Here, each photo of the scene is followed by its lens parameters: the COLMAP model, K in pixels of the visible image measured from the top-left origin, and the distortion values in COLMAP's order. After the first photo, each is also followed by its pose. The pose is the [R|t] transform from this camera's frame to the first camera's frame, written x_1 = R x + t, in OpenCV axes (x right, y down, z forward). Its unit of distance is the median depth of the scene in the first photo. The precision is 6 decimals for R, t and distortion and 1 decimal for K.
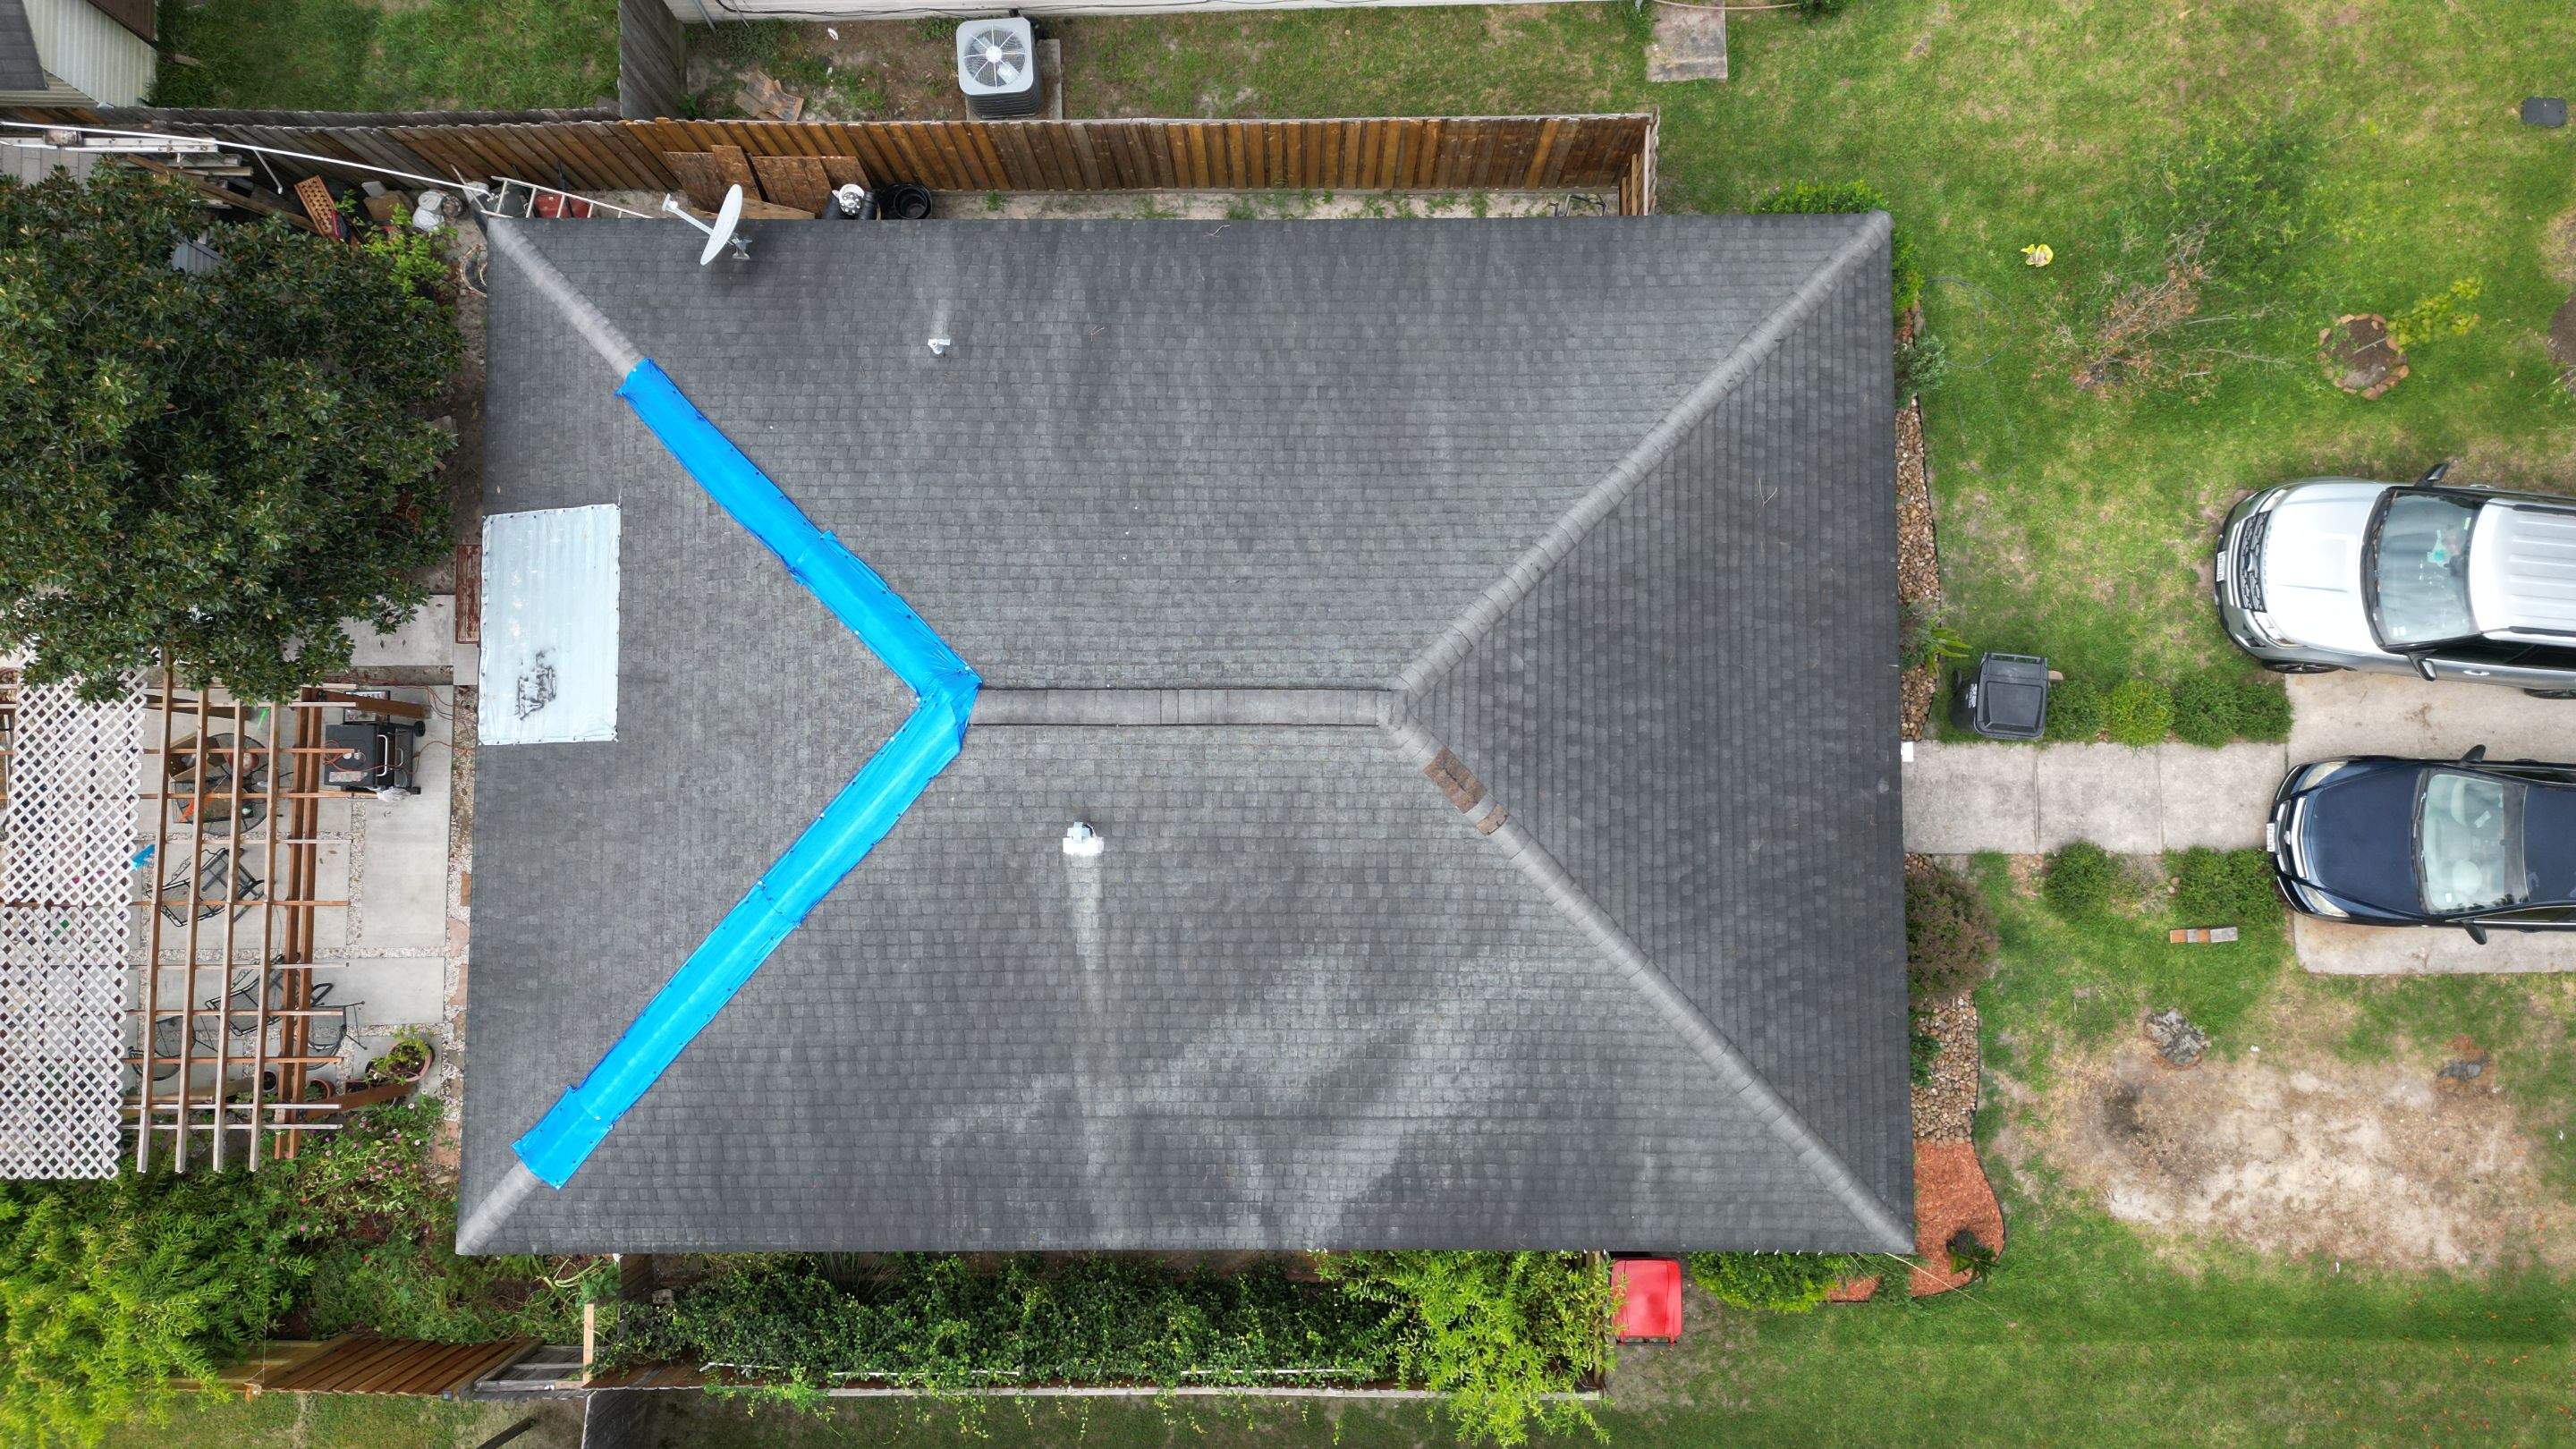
lens RADIAL K [[1783.1, 0, 1301.1], [0, 1783.1, 722.2], [0, 0, 1]] dist [0.074213, -0.071178]
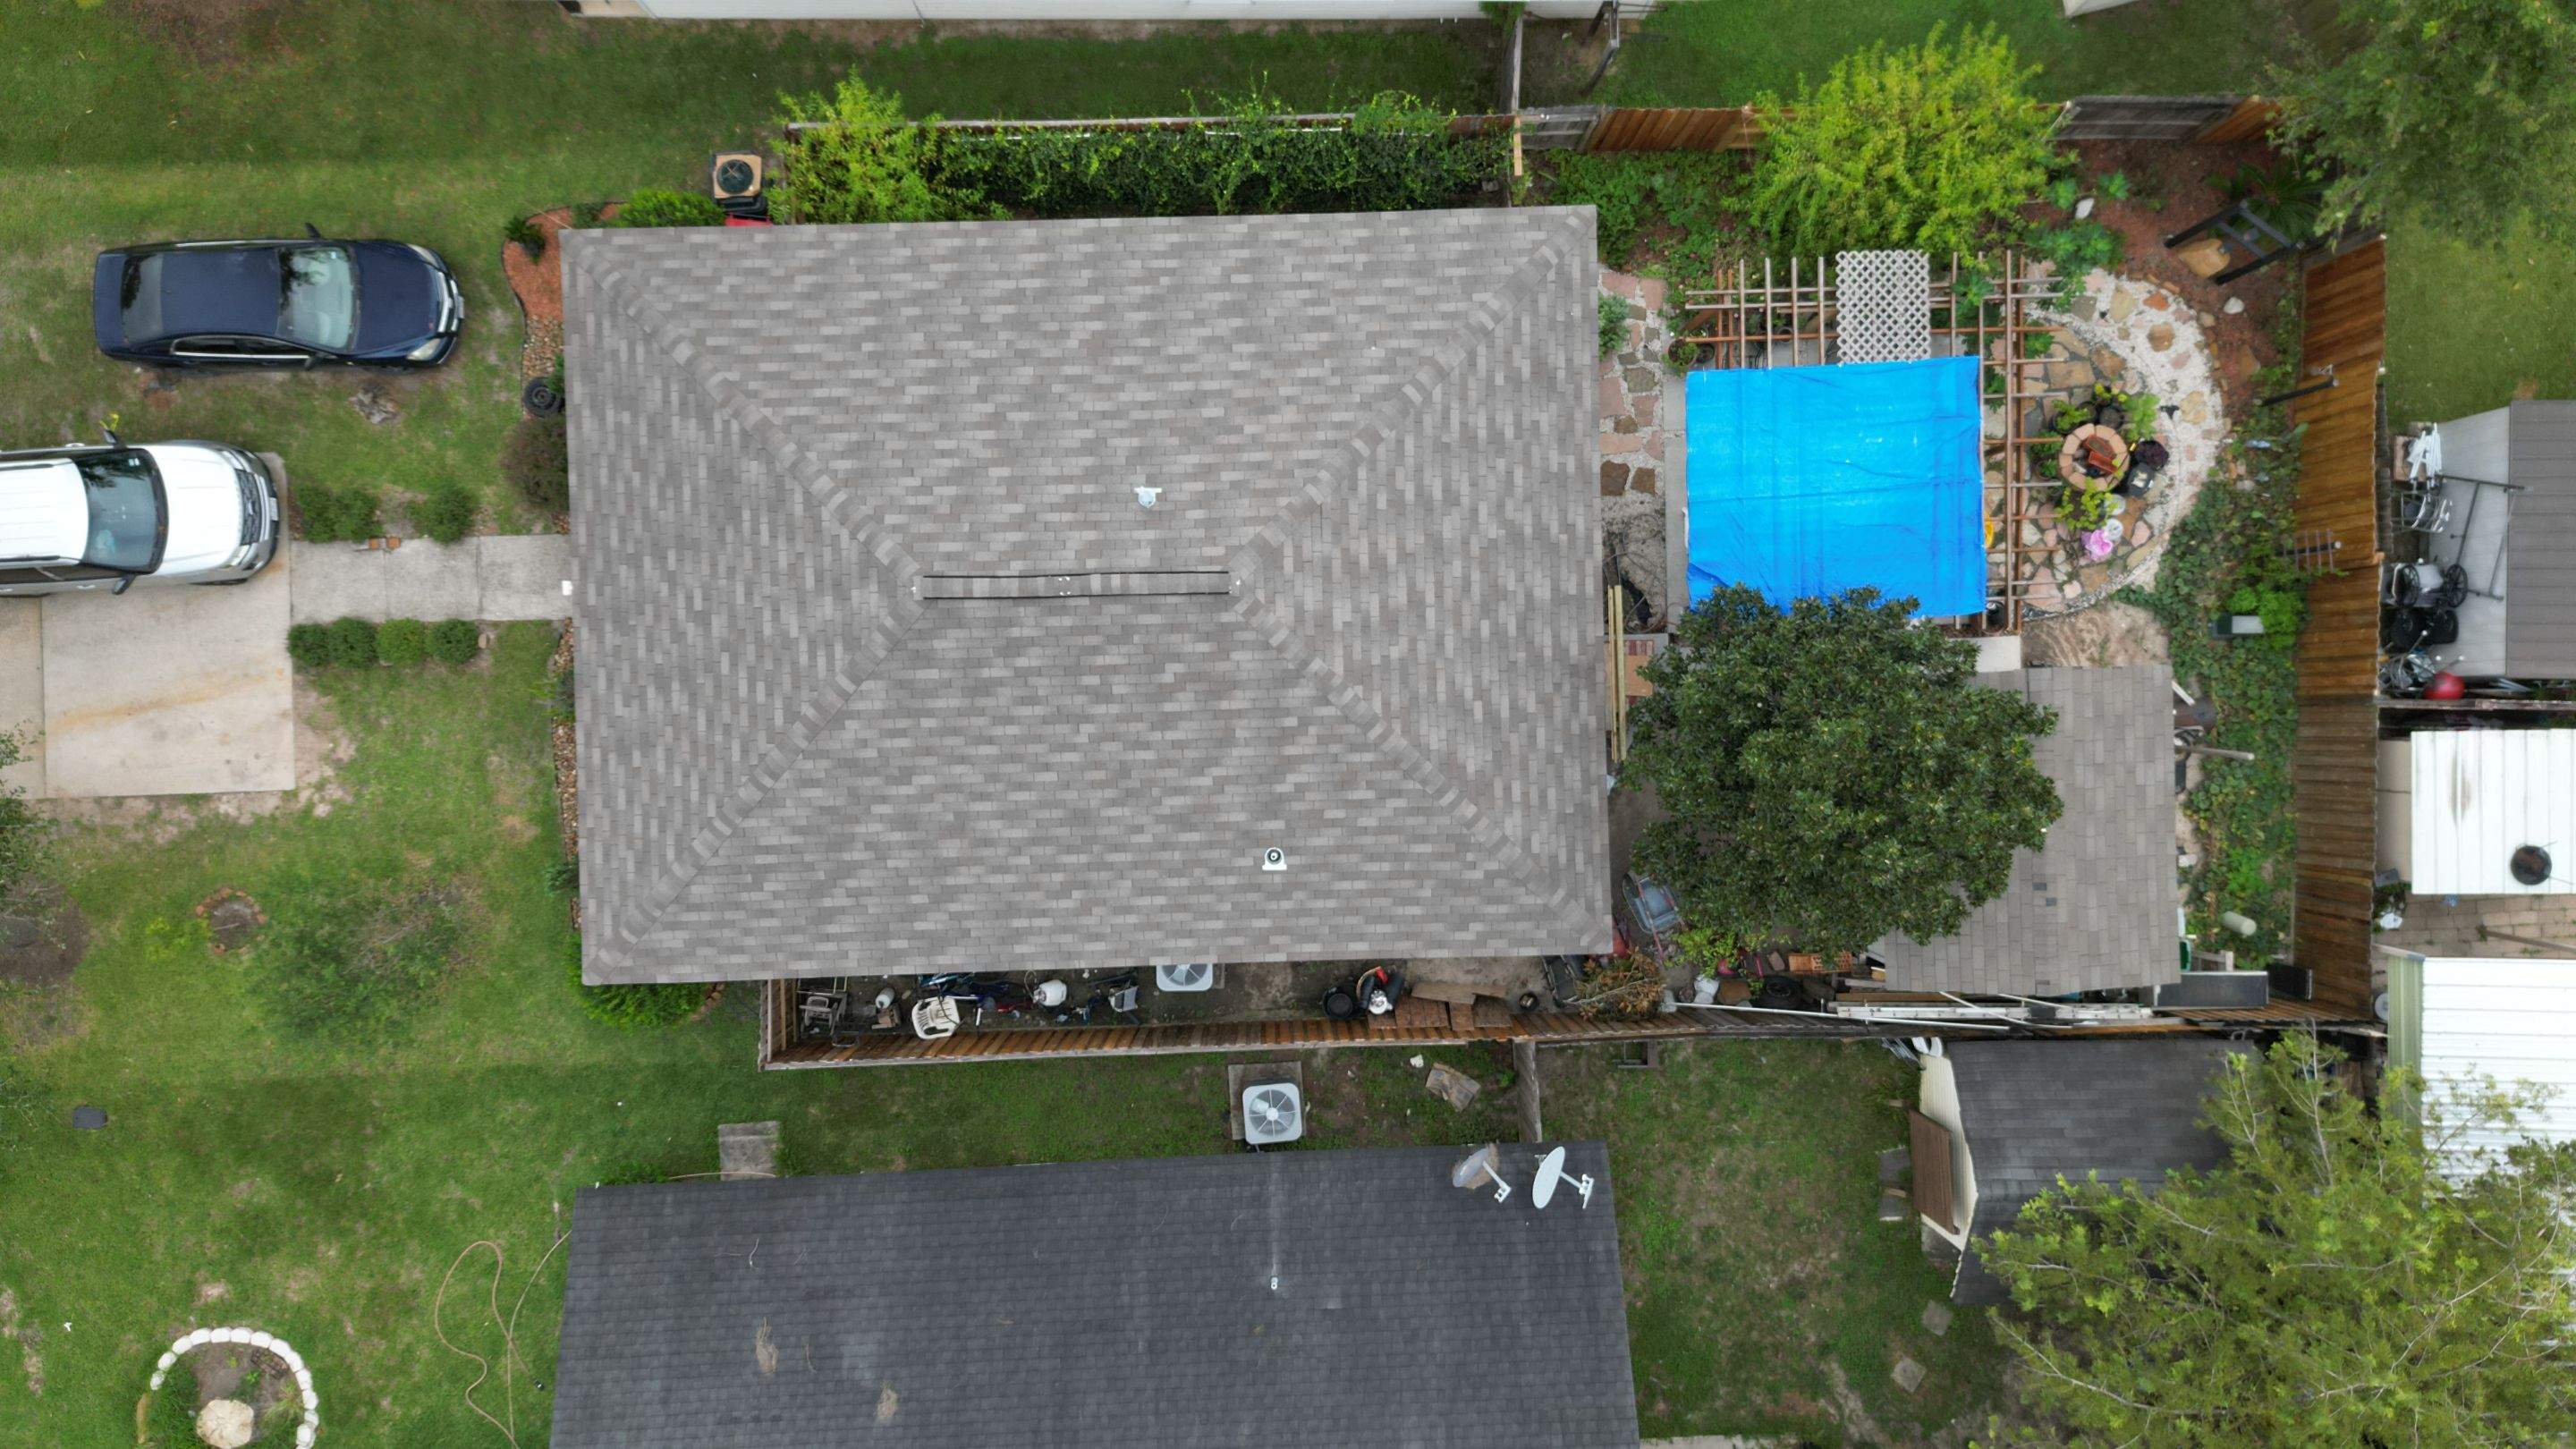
lens RADIAL K [[1783.1, 0, 1272.5], [0, 1783.1, 715.2], [0, 0, 1]] dist [0.074213, -0.071178]
pose [[-0.999638, 0.026907, 0.000314, -0.200631], [-0.026832, -0.997578, 0.064172, -0.182624], [0.002040, 0.064141, 0.997939, -0.368351]]
